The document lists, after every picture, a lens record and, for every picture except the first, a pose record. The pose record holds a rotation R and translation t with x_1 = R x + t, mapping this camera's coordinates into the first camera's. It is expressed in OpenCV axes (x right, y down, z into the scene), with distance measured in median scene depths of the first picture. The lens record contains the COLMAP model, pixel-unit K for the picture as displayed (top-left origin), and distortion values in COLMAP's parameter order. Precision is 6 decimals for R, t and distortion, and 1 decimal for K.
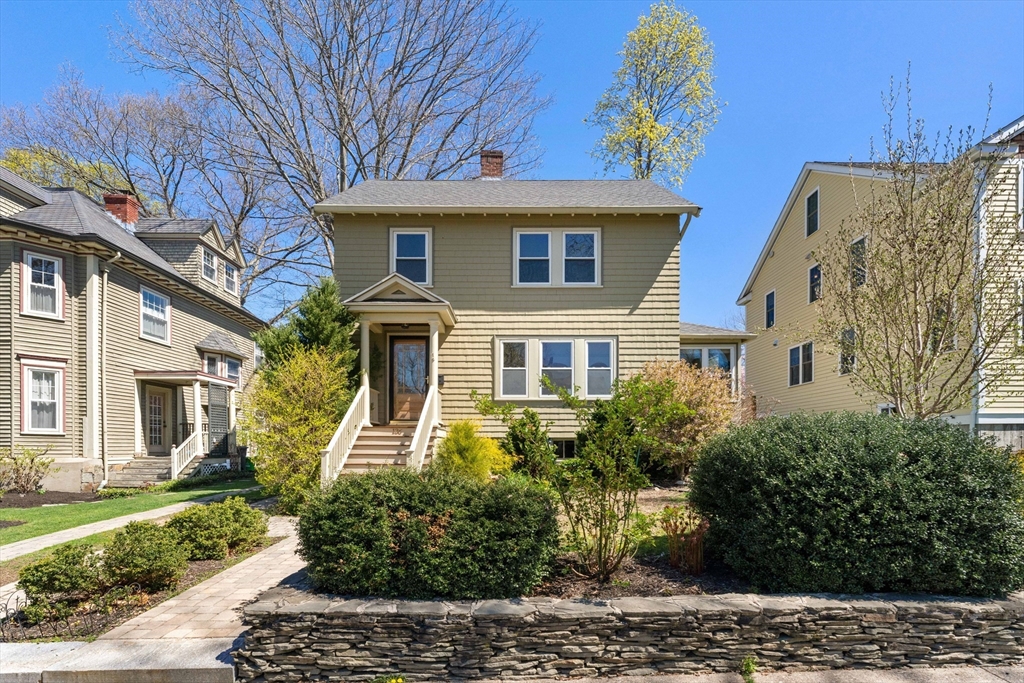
lens RADIAL K [[481.5, 0, 482.5], [0, 481.5, 342.1], [0, 0, 1]] dist [-0.002134, -0.000062]
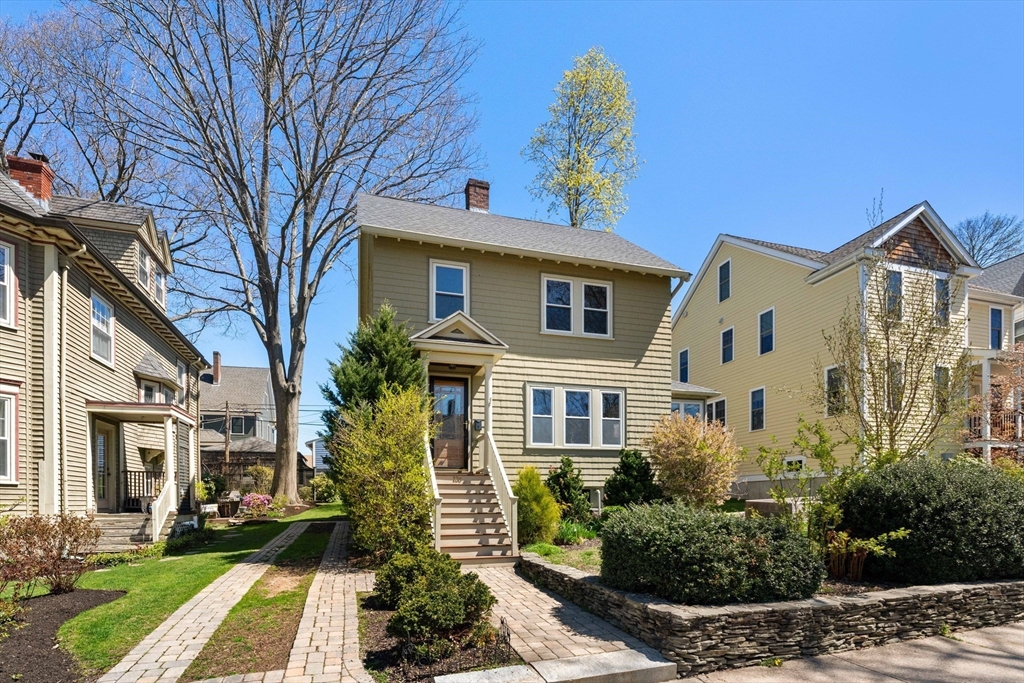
lens RADIAL K [[544.4, 0, 534.3], [0, 544.4, 371.1], [0, 0, 1]] dist [-0.001859, -0.000275]
pose [[0.941036, 0.064689, 0.332063, -0.329968], [-0.057030, 0.997835, -0.032769, 0.000683], [-0.333464, 0.011900, 0.942688, -0.045312]]
